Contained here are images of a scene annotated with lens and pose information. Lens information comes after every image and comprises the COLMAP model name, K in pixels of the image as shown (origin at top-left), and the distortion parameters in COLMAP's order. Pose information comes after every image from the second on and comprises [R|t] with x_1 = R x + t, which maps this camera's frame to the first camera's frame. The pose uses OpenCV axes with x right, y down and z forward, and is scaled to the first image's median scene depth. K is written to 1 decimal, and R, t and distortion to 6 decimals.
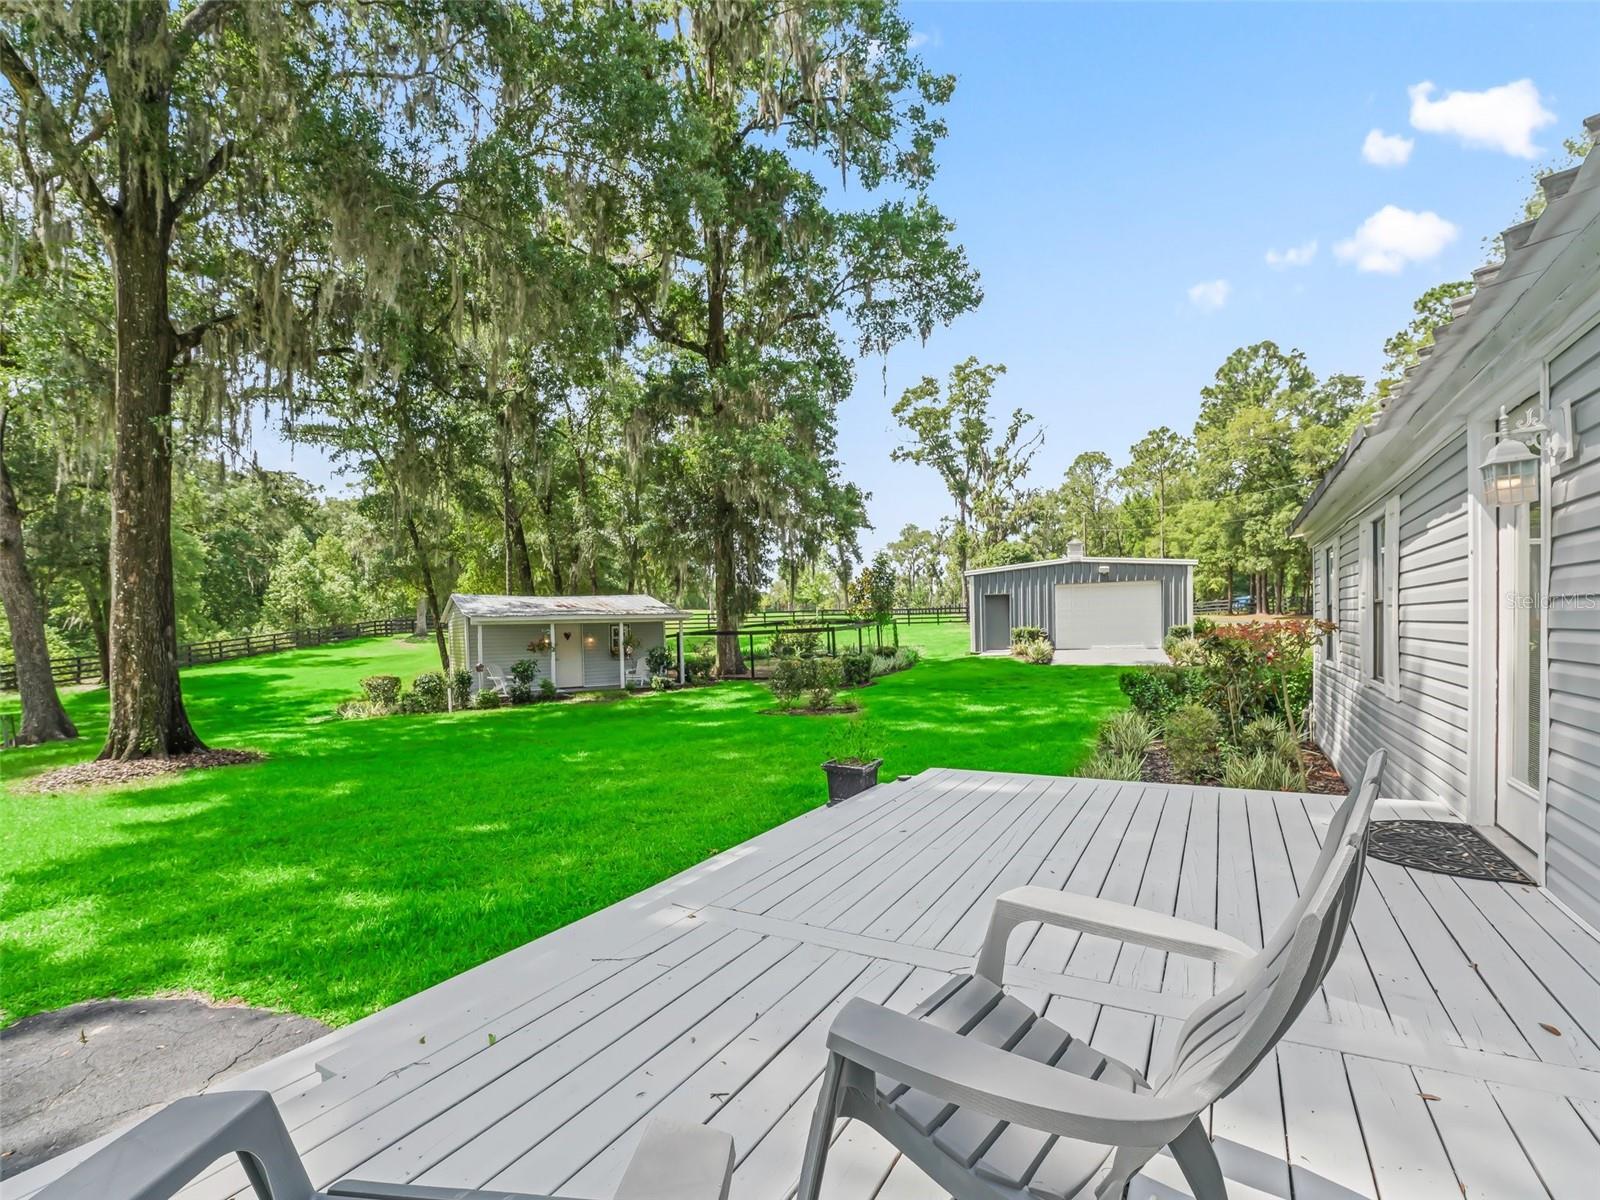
lens RADIAL K [[758.5, 0, 778.3], [0, 758.5, 639.4], [0, 0, 1]] dist [-0.026807, 0.002564]
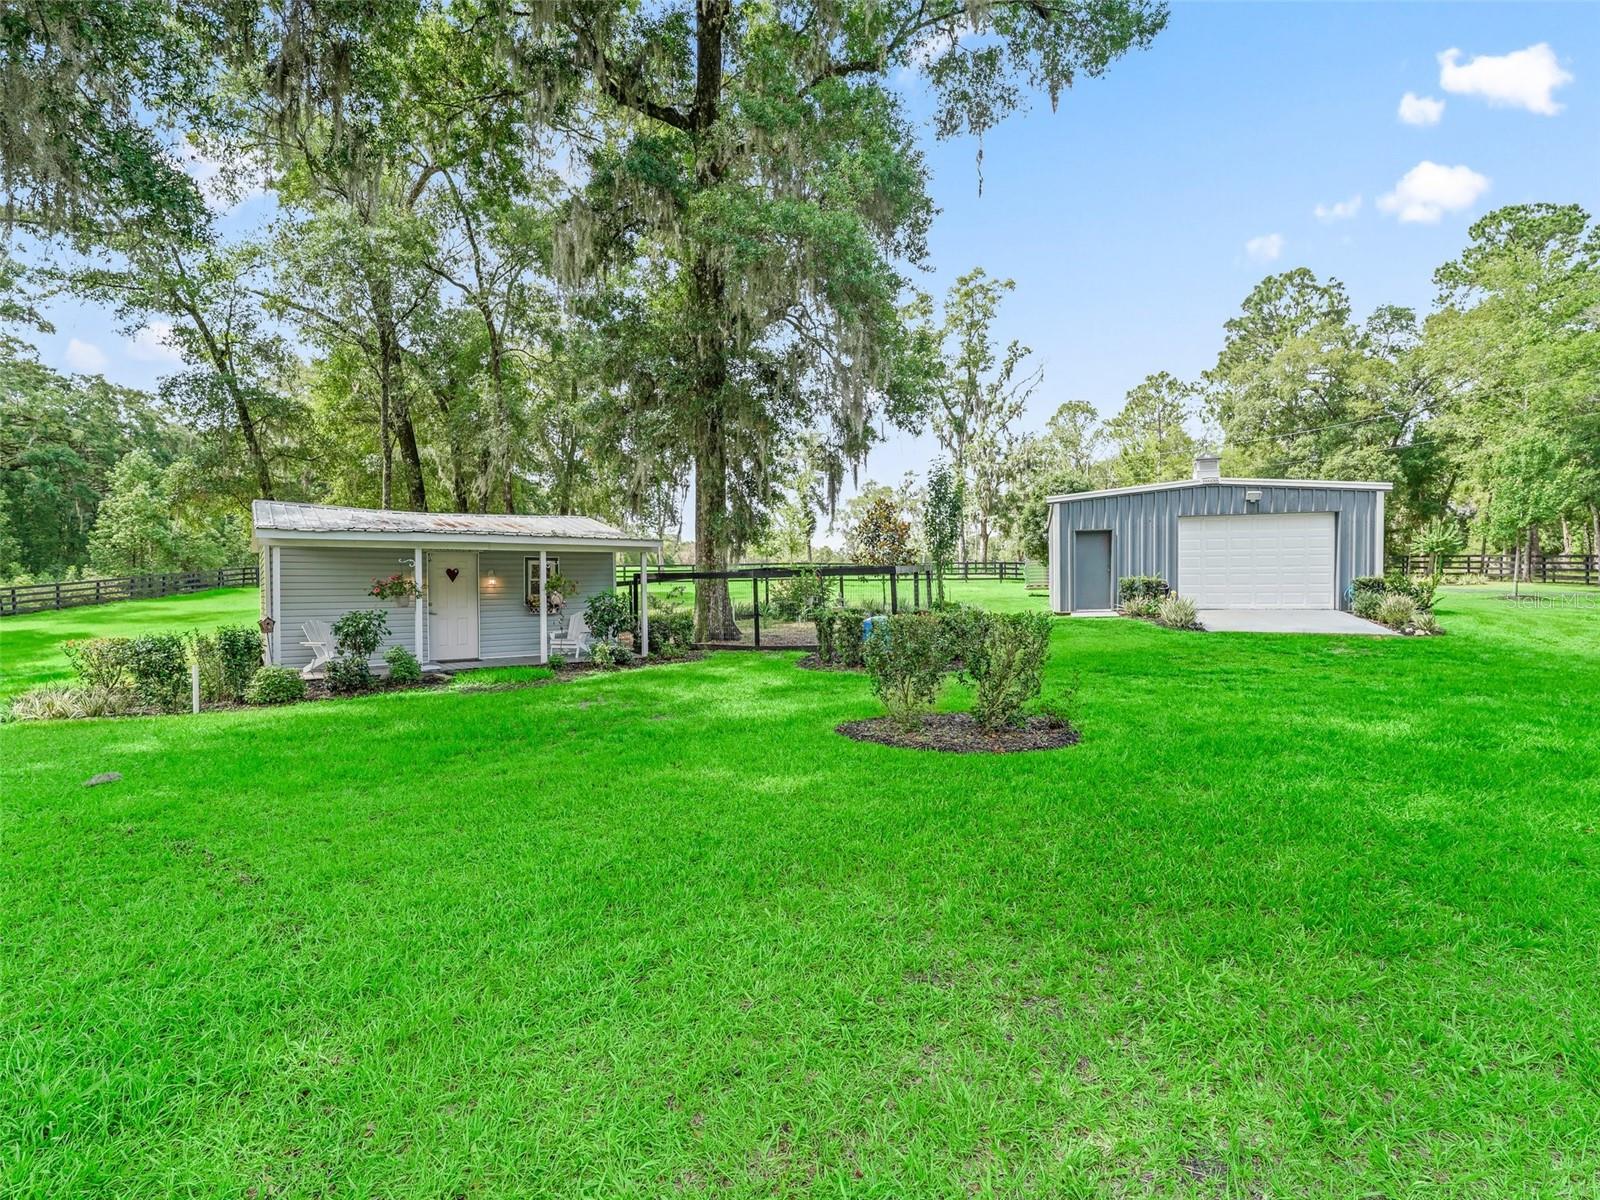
lens RADIAL K [[772.2, 0, 787.0], [0, 772.2, 596.3], [0, 0, 1]] dist [-0.021385, 0.000722]
pose [[0.996047, 0.014332, 0.087667, -0.044894], [-0.013692, 0.999875, -0.007895, 0.009362], [-0.087769, 0.006663, 0.996119, 0.246208]]
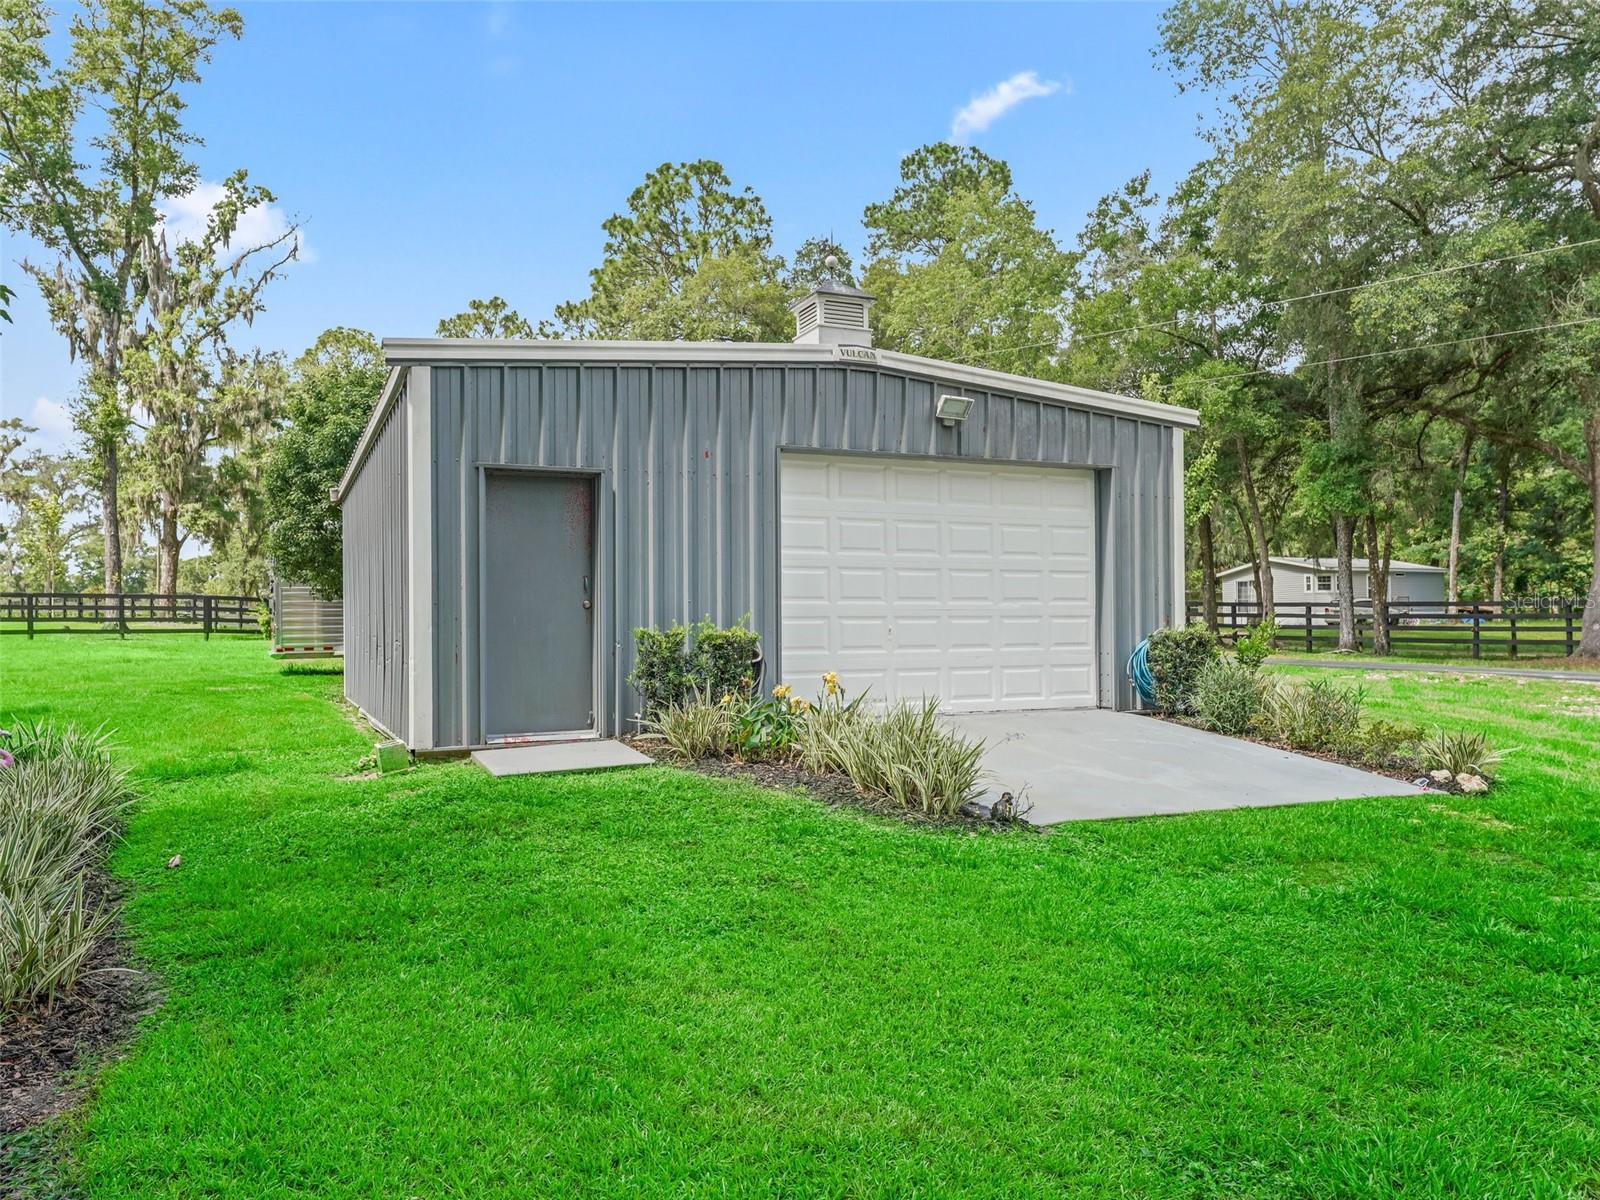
lens RADIAL K [[1134.3, 0, 794.0], [0, 1134.3, 605.8], [0, 0, 1]] dist [0.023526, -0.000586]
pose [[0.672988, 0.036254, 0.738764, 0.081539], [0.007206, 0.998429, -0.055560, -0.002422], [-0.739618, 0.042715, 0.671670, 0.581334]]
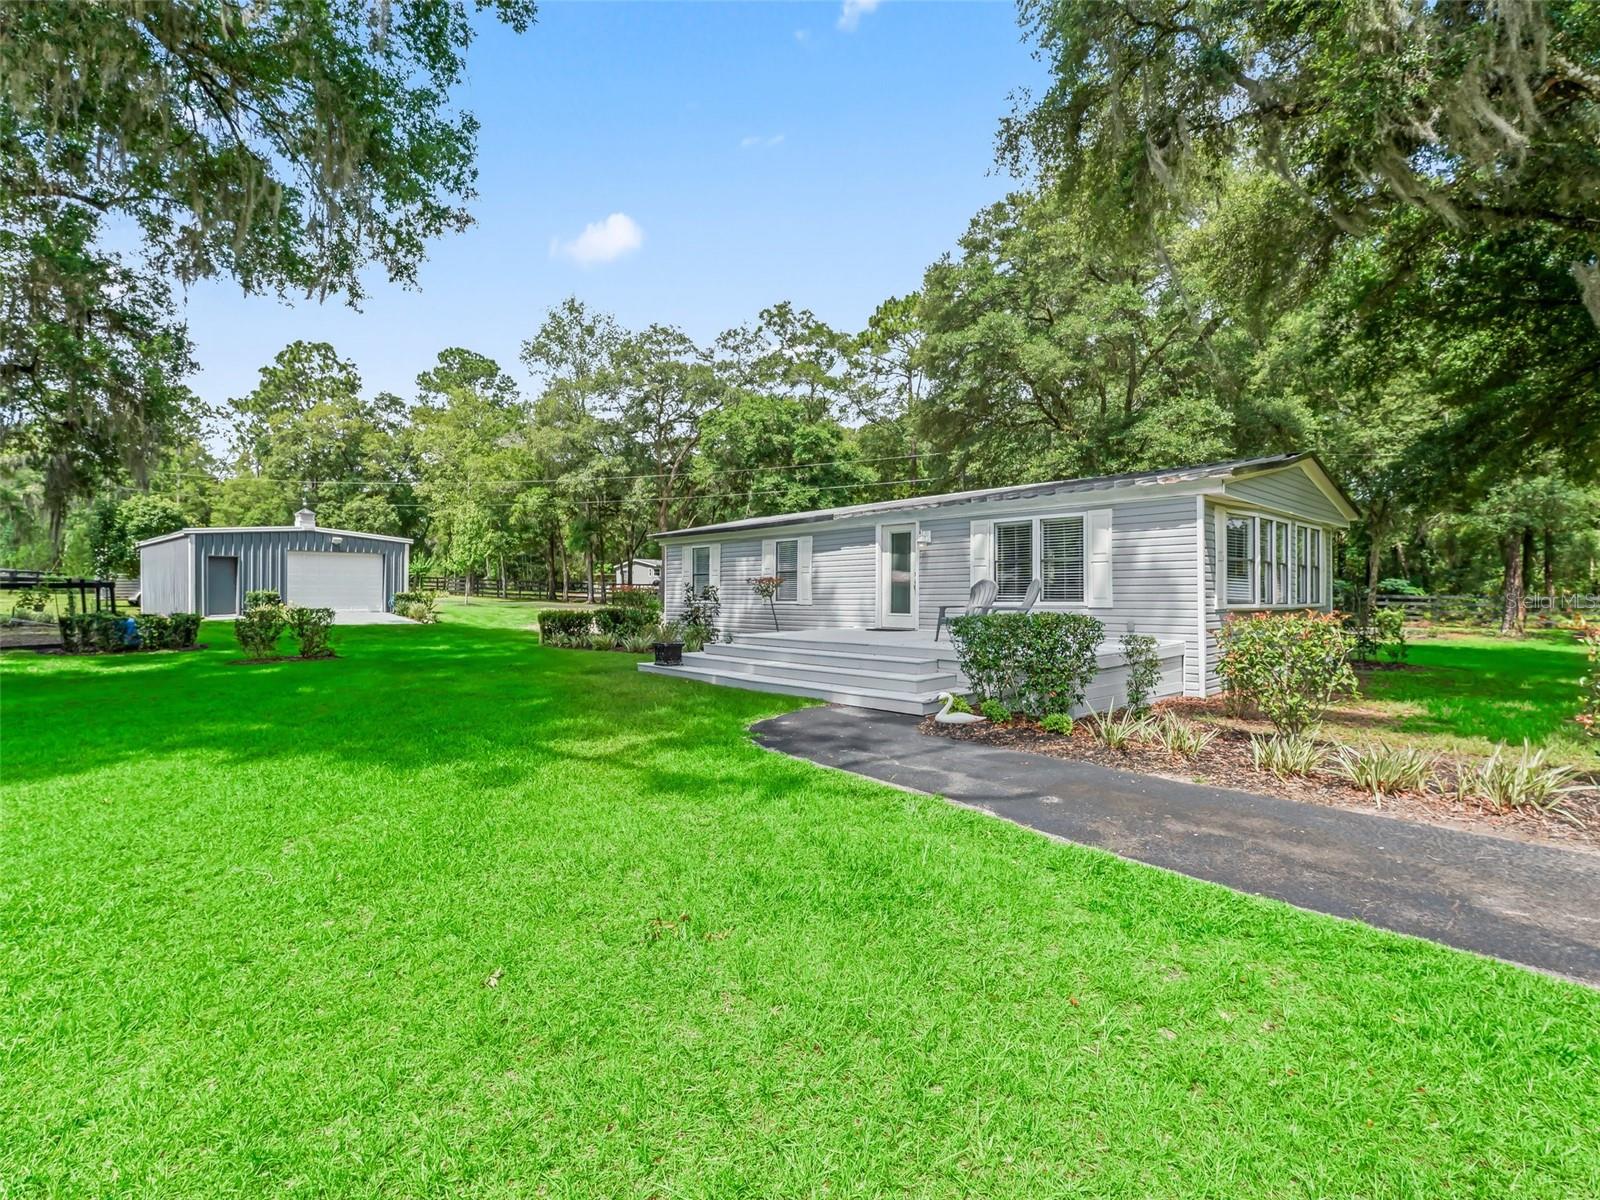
lens RADIAL K [[772.2, 0, 787.0], [0, 772.2, 596.3], [0, 0, 1]] dist [-0.021385, 0.000722]
pose [[0.306408, 0.021101, 0.951666, -0.323823], [0.011886, 0.999592, -0.025991, 0.019603], [-0.951826, 0.019276, 0.306032, 0.020969]]
